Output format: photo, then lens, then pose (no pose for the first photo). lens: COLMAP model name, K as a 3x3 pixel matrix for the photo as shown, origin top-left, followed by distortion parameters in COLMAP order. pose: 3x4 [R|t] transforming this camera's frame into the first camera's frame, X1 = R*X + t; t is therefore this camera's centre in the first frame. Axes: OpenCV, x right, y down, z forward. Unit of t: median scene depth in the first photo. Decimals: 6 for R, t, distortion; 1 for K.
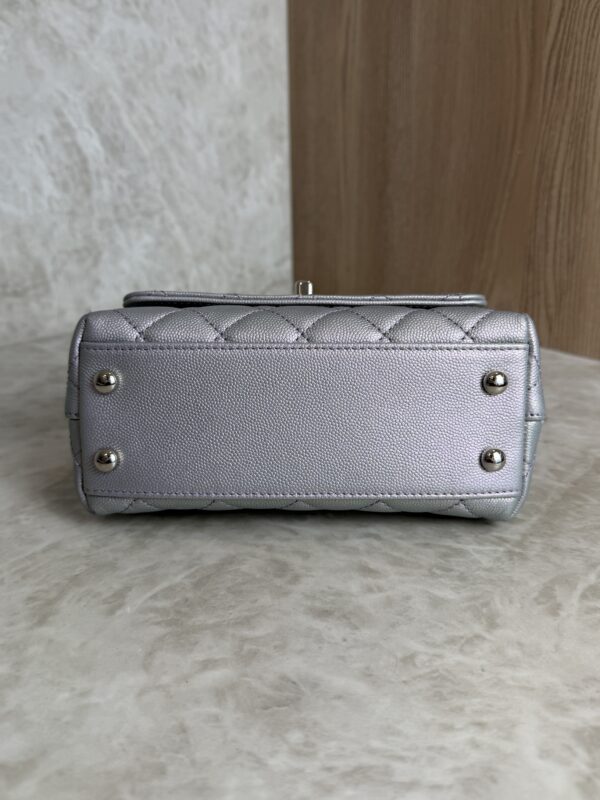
lens RADIAL K [[701.6, 0, 300.0], [0, 701.6, 400.0], [0, 0, 1]] dist [0.074251, -0.192665]
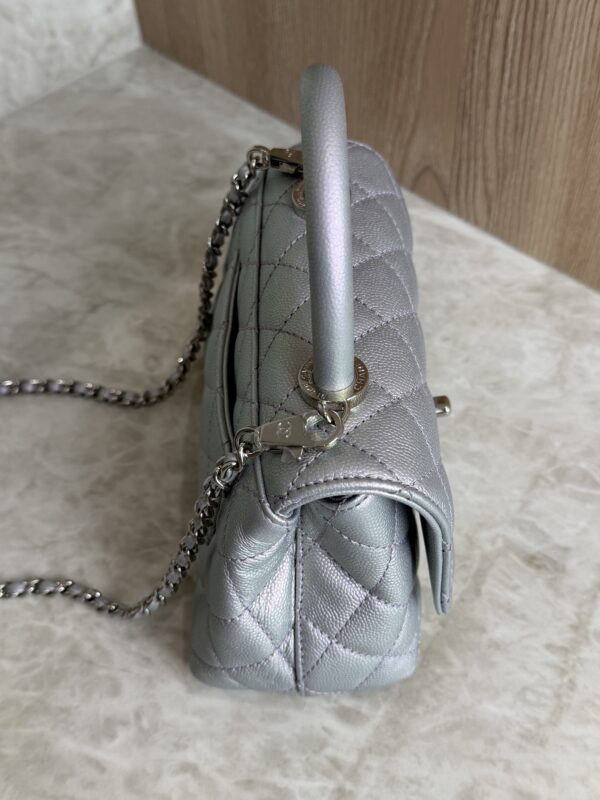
lens RADIAL K [[883.1, 0, 300.0], [0, 883.1, 400.0], [0, 0, 1]] dist [0.208908, -0.598293]
pose [[0.996922, -0.076999, 0.014772, 0.146496], [0.058471, 0.855677, 0.514197, -0.432452], [-0.052233, -0.511750, 0.857545, 0.154110]]
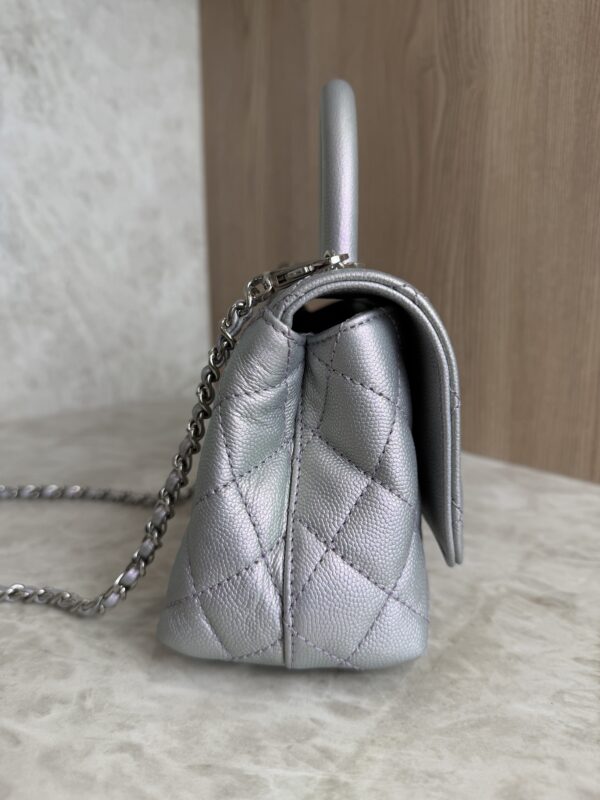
lens RADIAL K [[599.4, 0, 300.0], [0, 599.4, 400.0], [0, 0, 1]] dist [-0.047571, 0.006875]
pose [[0.999677, 0.001090, 0.025372, 0.139459], [0.002545, 0.989753, -0.142767, -0.027099], [-0.025268, 0.142785, 0.989431, 0.233716]]
